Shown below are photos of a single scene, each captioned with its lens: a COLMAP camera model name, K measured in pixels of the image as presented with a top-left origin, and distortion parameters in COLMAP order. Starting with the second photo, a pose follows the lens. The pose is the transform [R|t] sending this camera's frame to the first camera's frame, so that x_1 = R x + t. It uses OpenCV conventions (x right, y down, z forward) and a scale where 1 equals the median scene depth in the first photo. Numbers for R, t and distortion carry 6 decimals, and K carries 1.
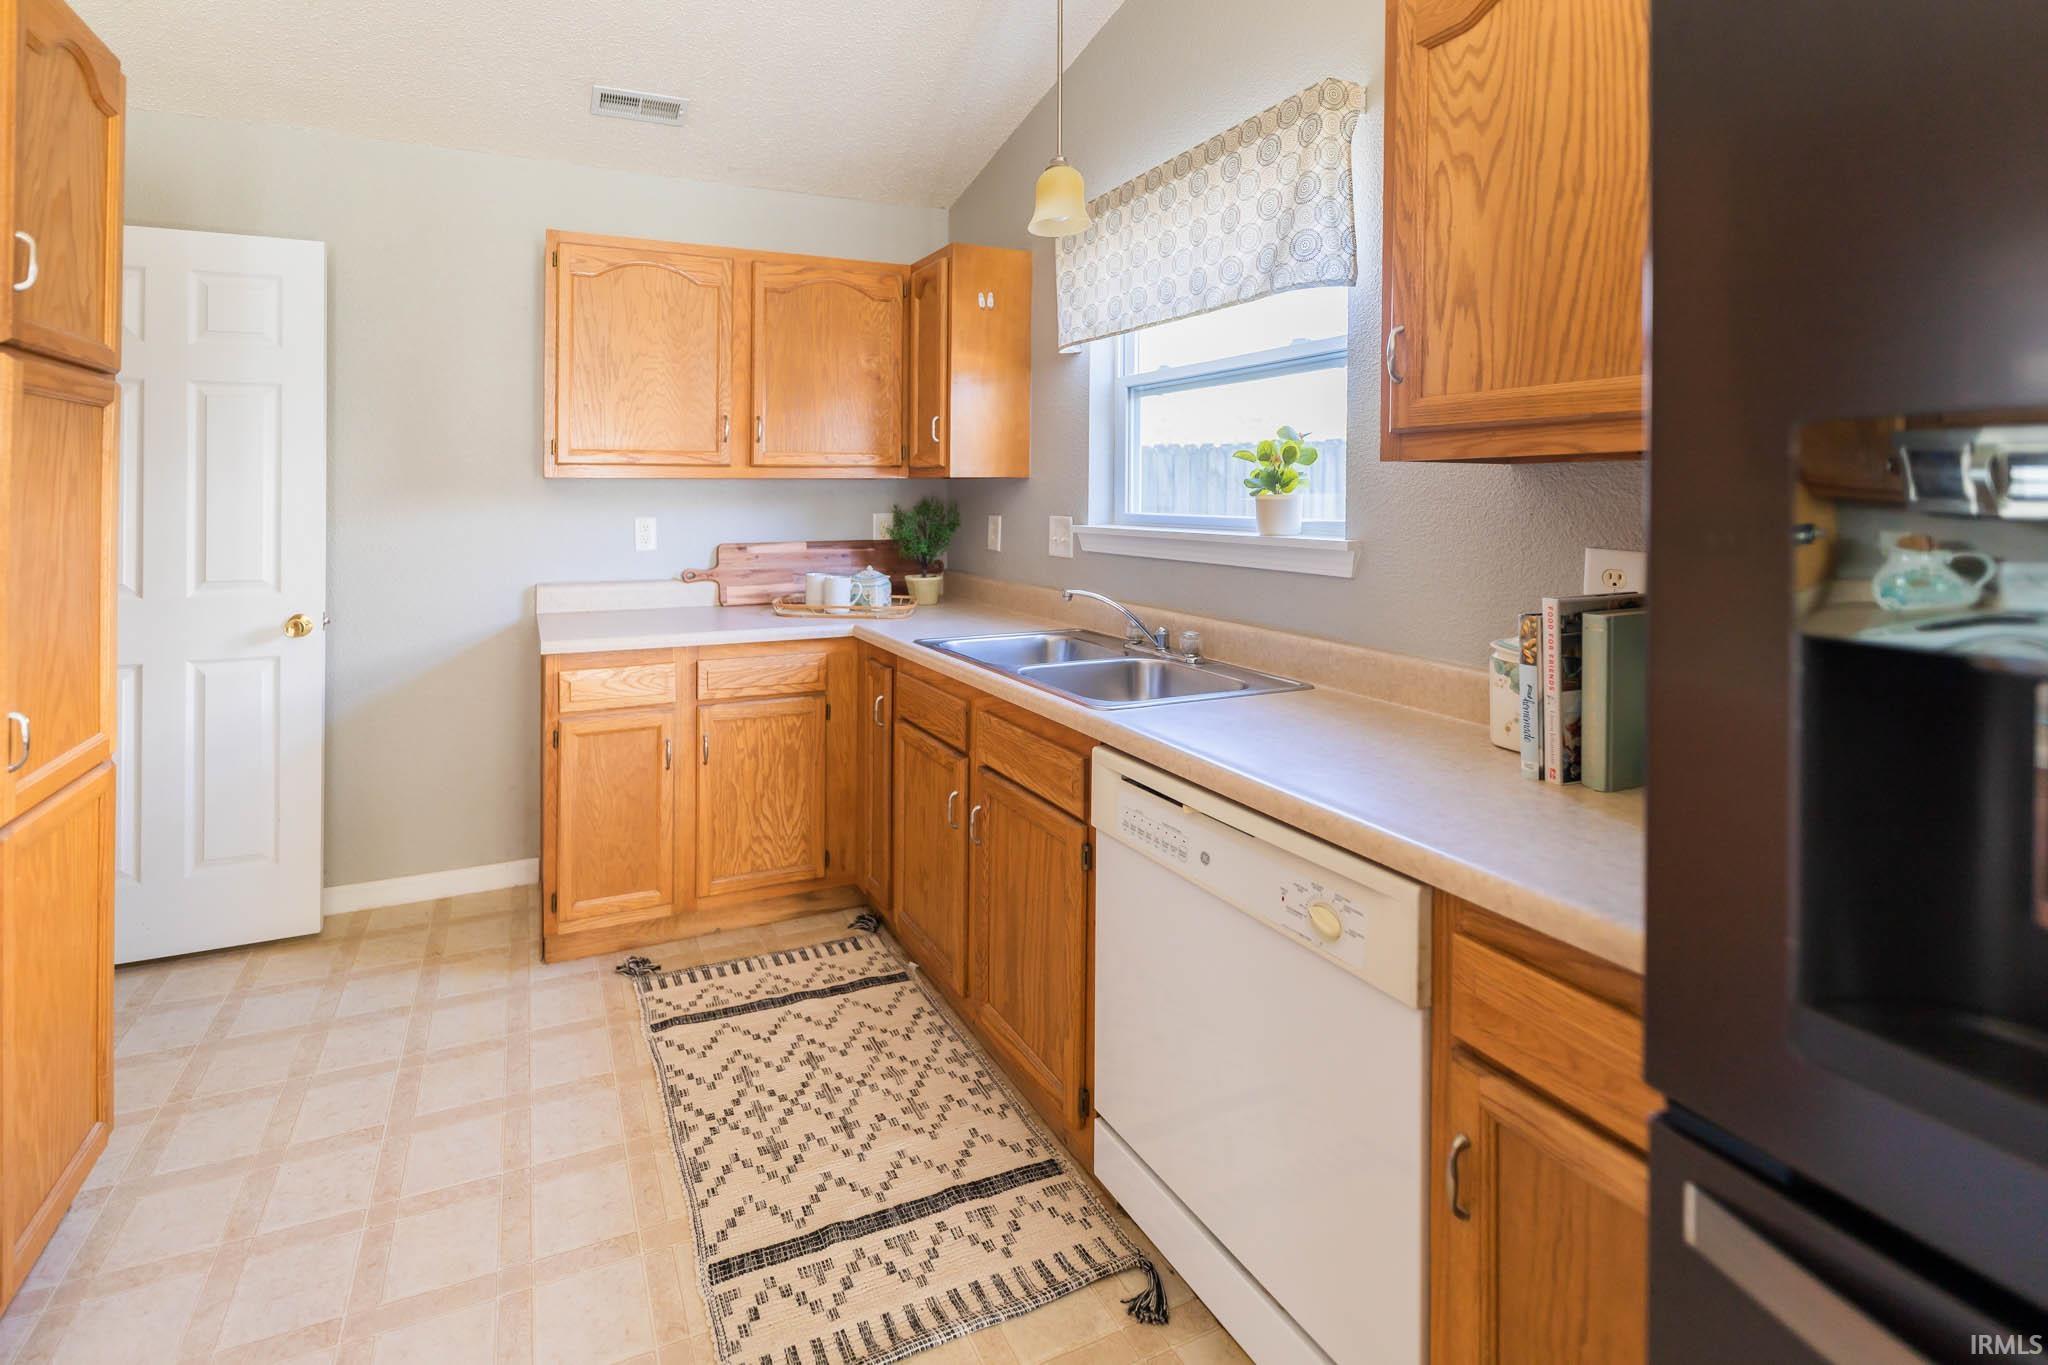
lens RADIAL K [[692.4, 0, 925.5], [0, 692.4, 511.7], [0, 0, 1]] dist [0.000484, -0.000008]
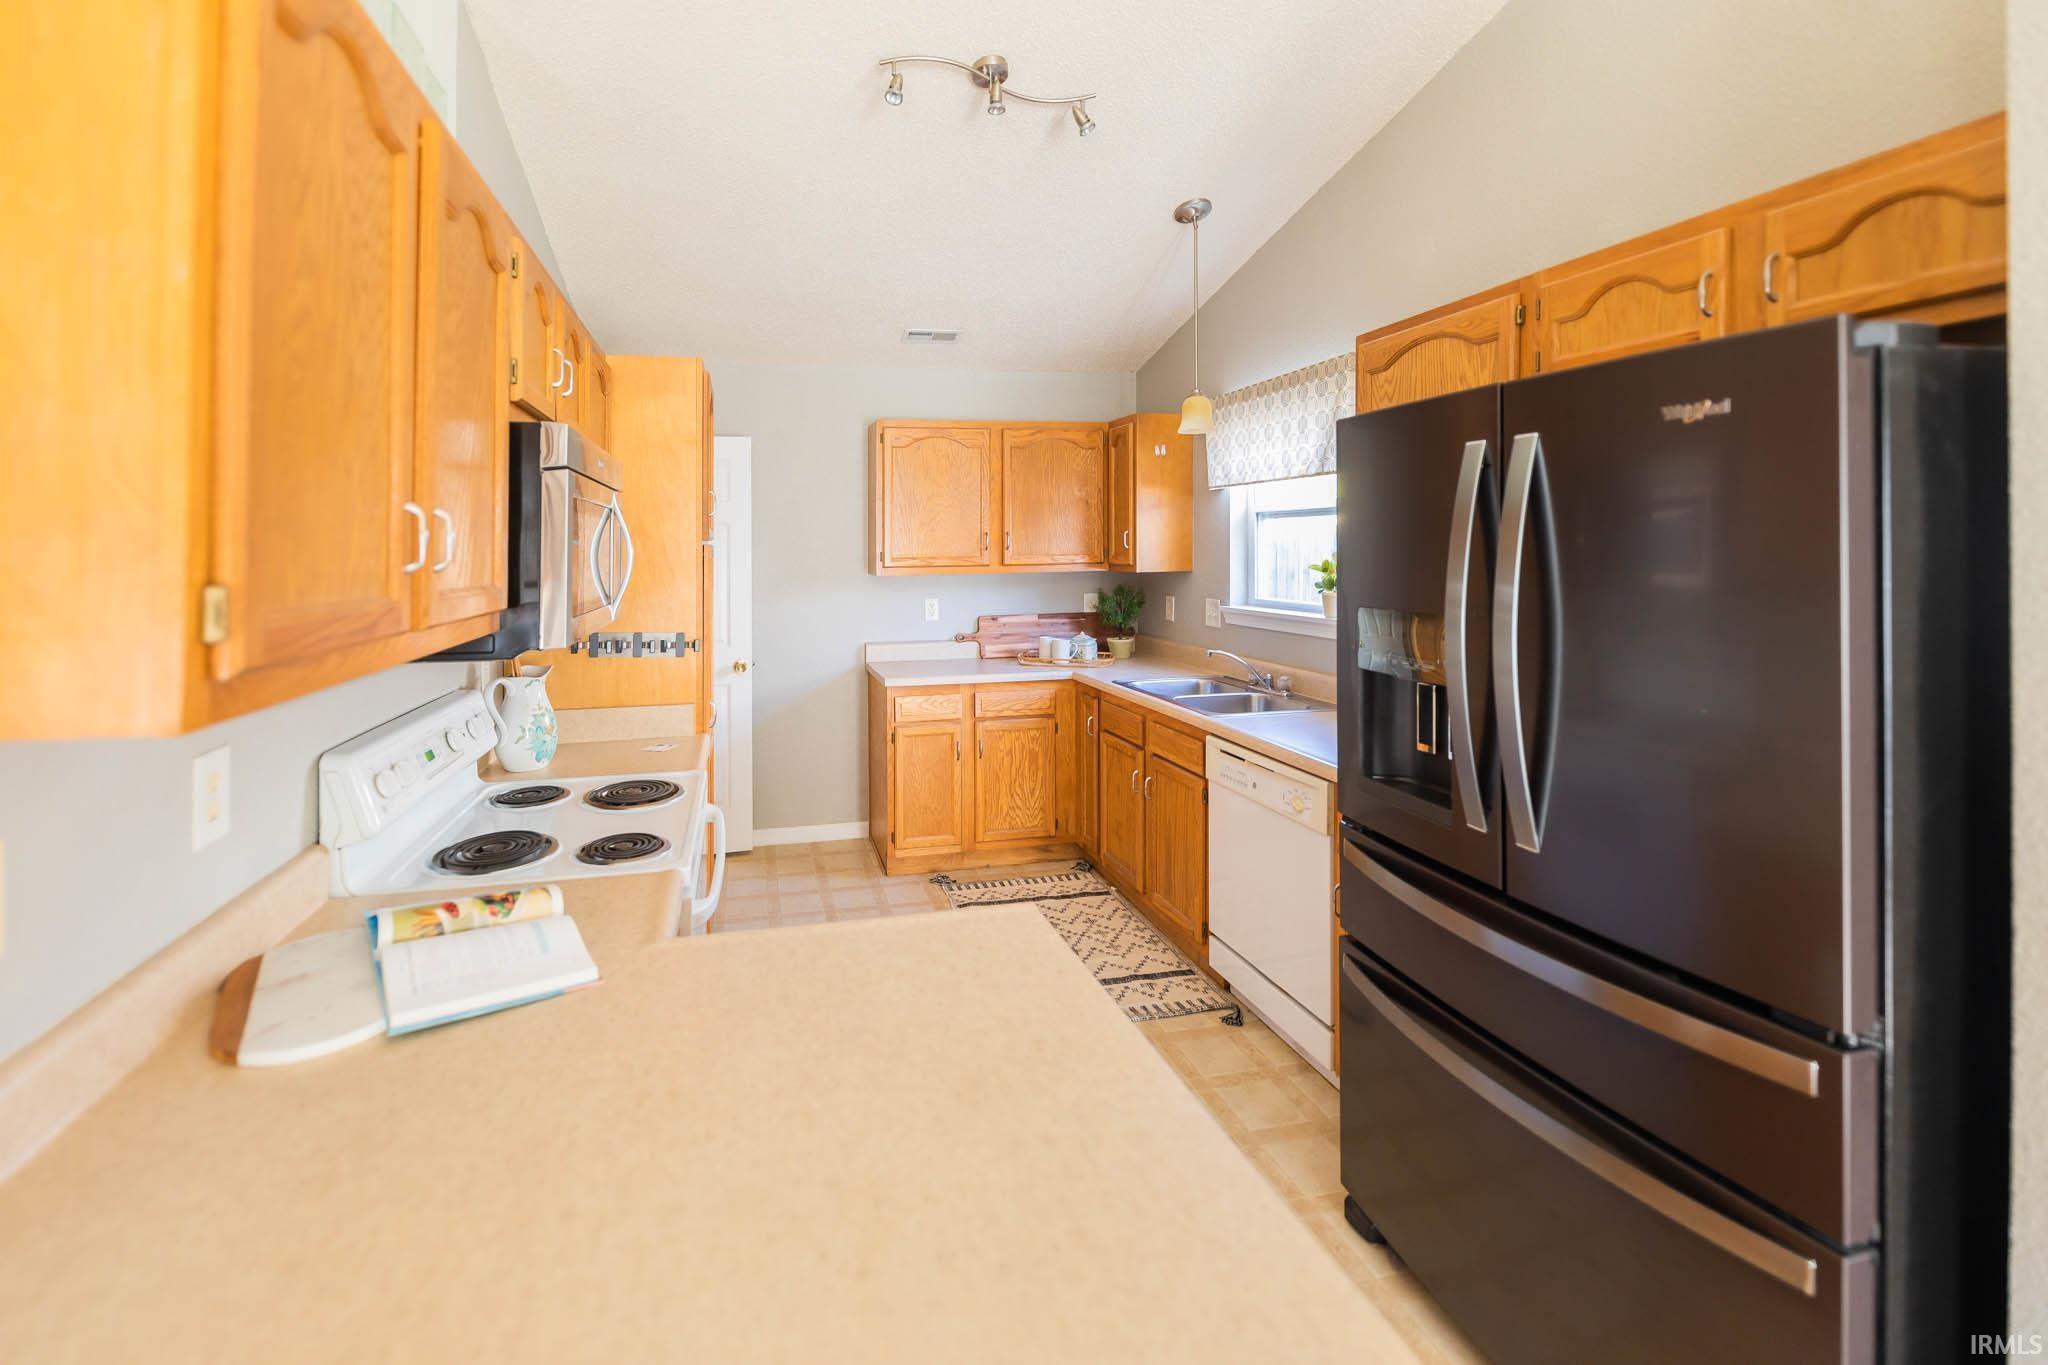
lens RADIAL K [[811.8, 0, 1018.9], [0, 811.8, 550.5], [0, 0, 1]] dist [0.000053, -0.004608]
pose [[0.989194, -0.009894, -0.146281, 0.046040], [0.009779, 0.999951, -0.001507, -0.107965], [0.146289, 0.000061, 0.989242, -0.838012]]
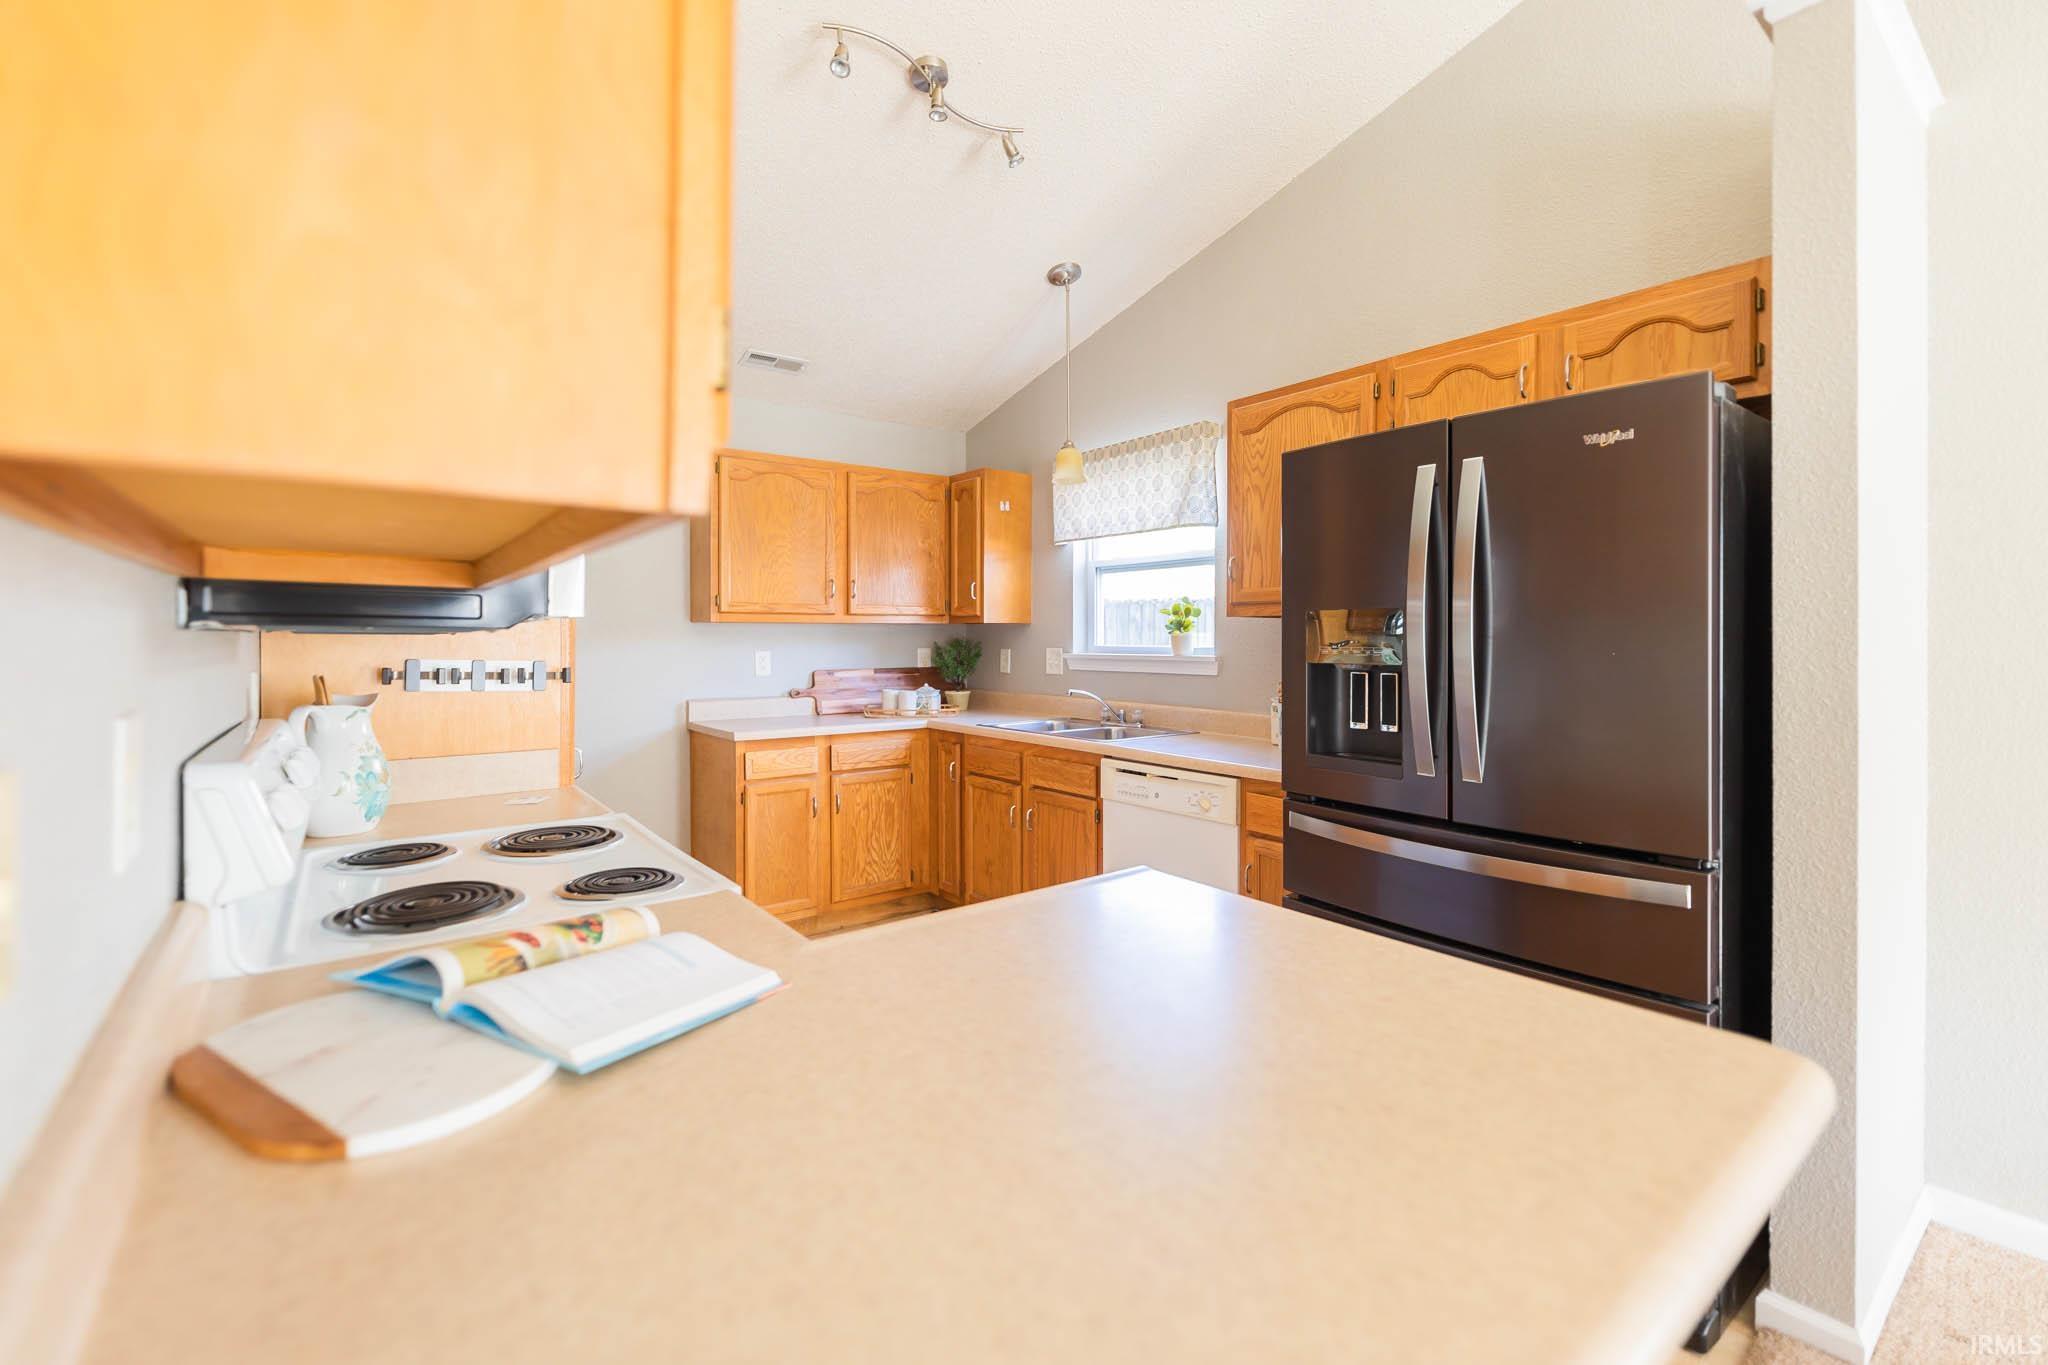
lens RADIAL K [[799.2, 0, 1009.9], [0, 799.2, 667.0], [0, 0, 1]] dist [0.000432, -0.003383]
pose [[0.961084, -0.009989, 0.276077, -0.441596], [0.008714, 0.999945, 0.005845, 0.041394], [-0.276120, -0.003212, 0.961118, -0.780462]]
